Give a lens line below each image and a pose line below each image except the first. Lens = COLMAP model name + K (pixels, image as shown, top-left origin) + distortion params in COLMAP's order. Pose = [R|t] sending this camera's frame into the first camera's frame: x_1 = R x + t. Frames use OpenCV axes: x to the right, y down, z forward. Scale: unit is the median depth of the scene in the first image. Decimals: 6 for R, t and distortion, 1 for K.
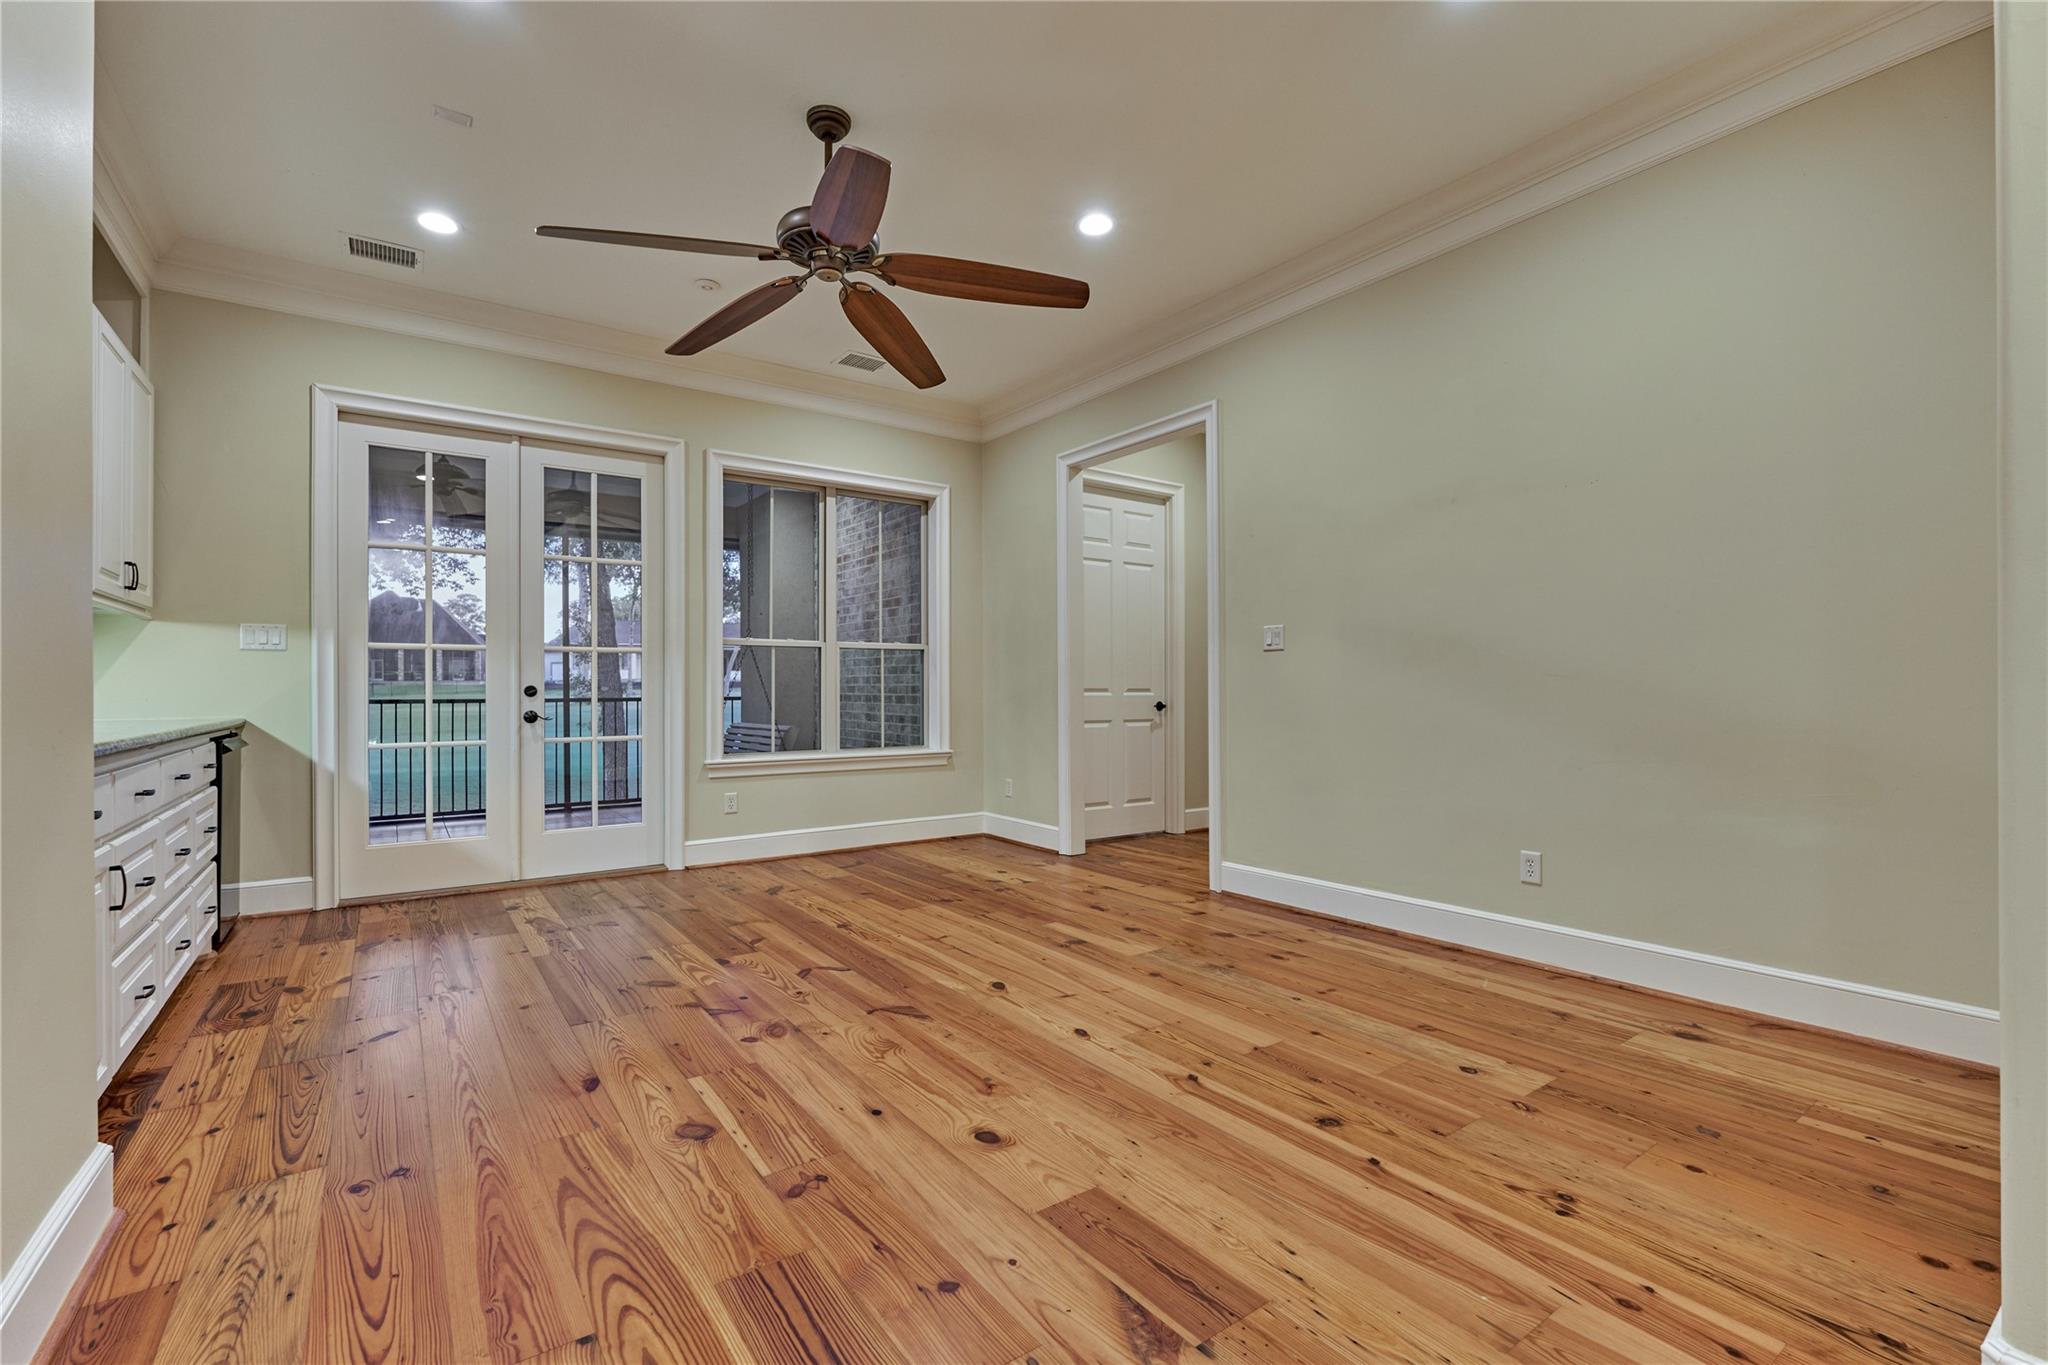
lens RADIAL K [[924.5, 0, 1032.3], [0, 924.5, 680.6], [0, 0, 1]] dist [-0.006636, 0.002610]
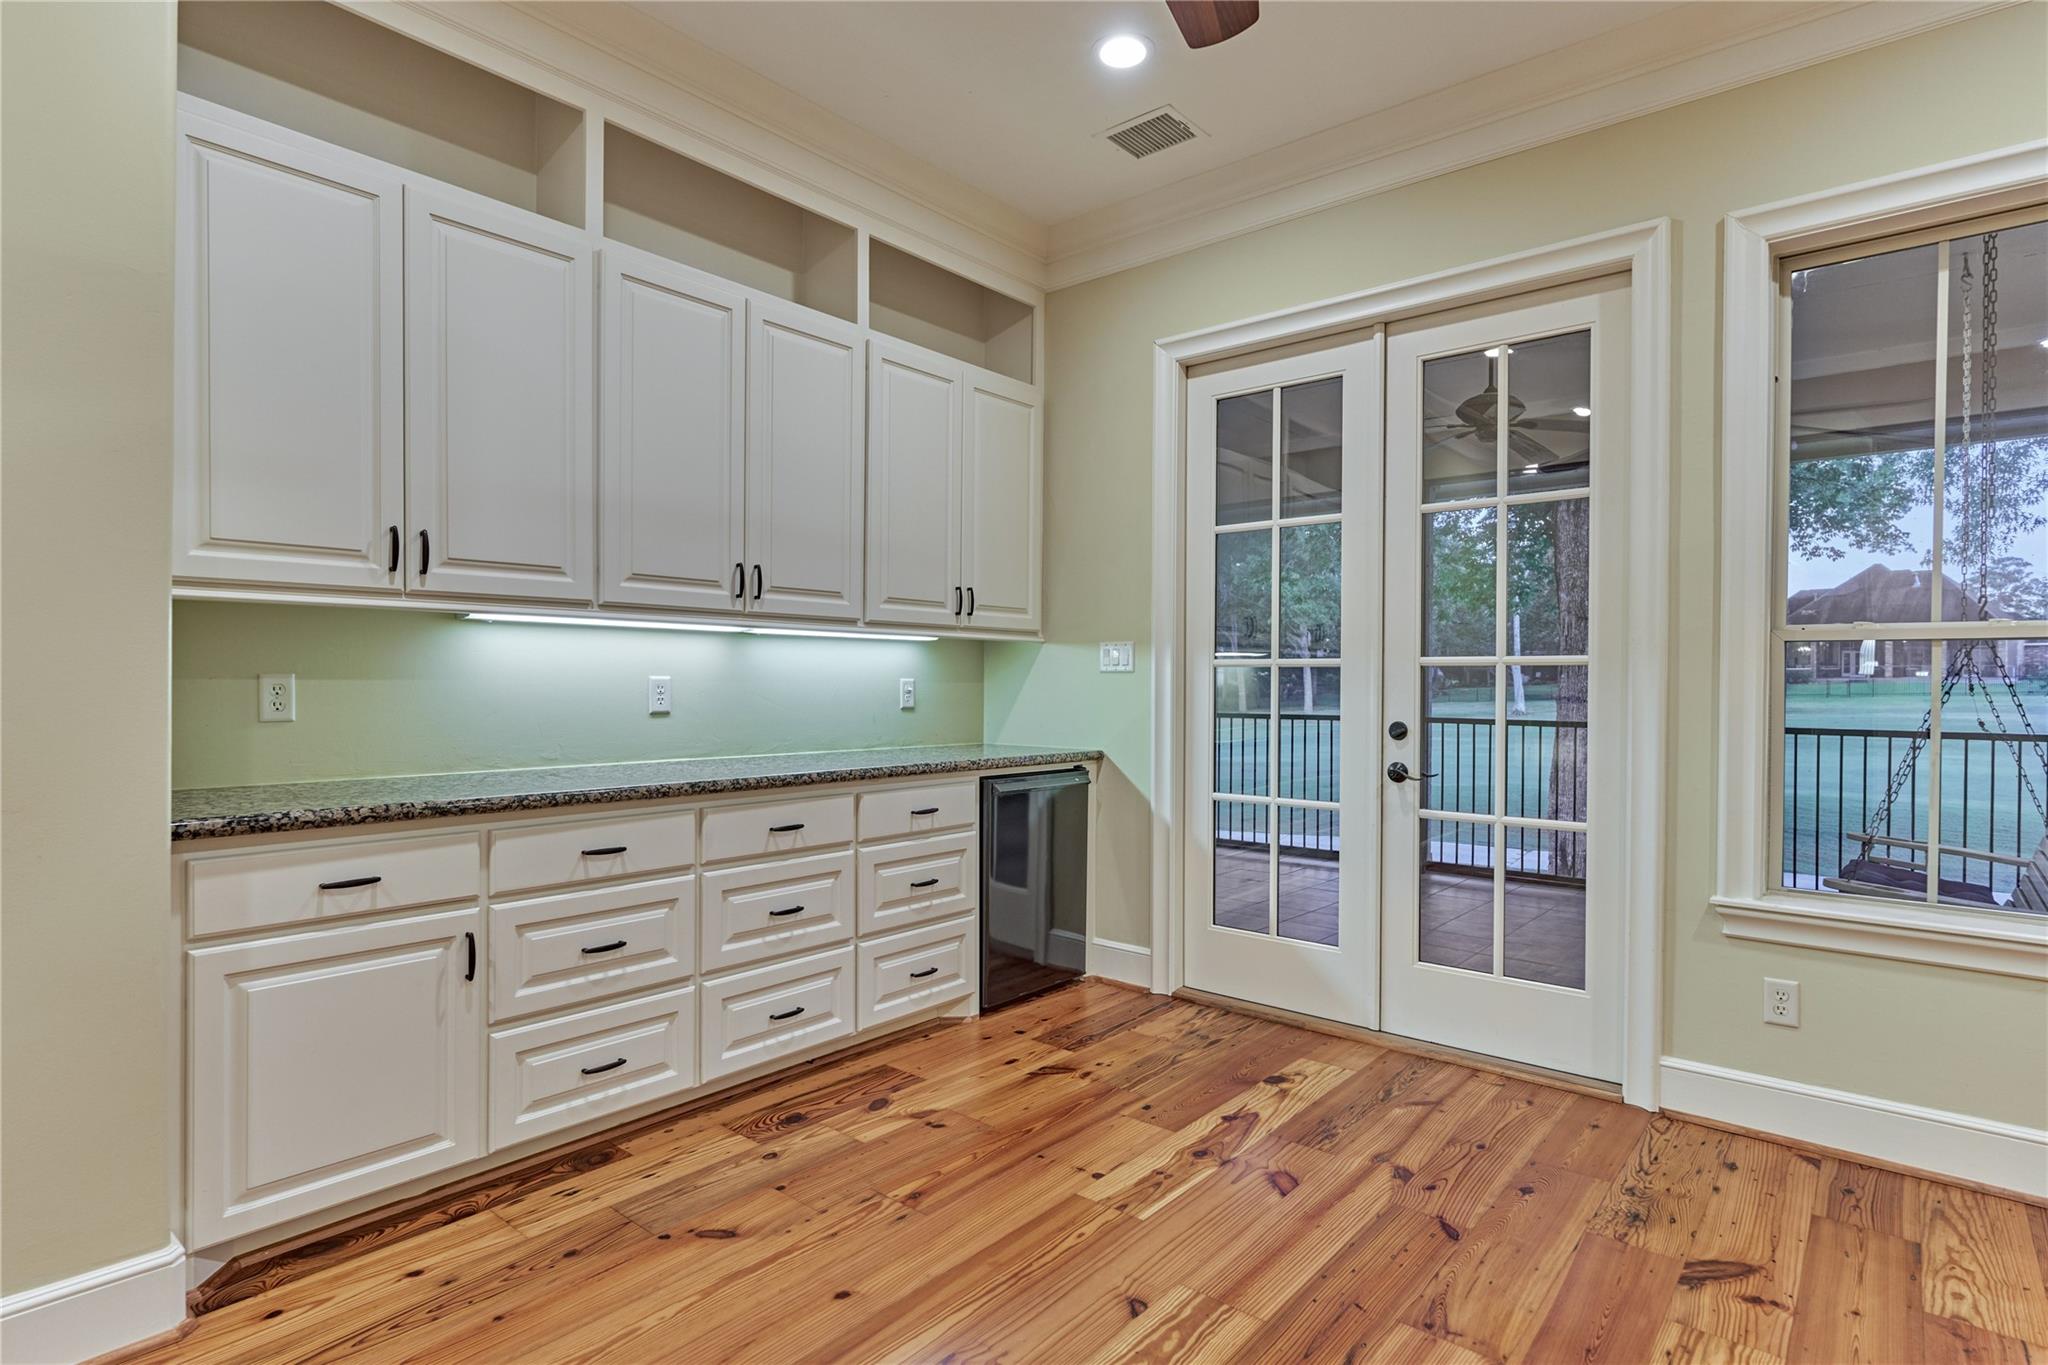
lens RADIAL K [[1055.9, 0, 1012.5], [0, 1055.9, 681.7], [0, 0, 1]] dist [0.002925, -0.003758]
pose [[0.241935, 0.004255, -0.970283, 0.082083], [0.002010, 0.999986, 0.004887, -0.025899], [0.970290, -0.003133, 0.241923, 0.595635]]
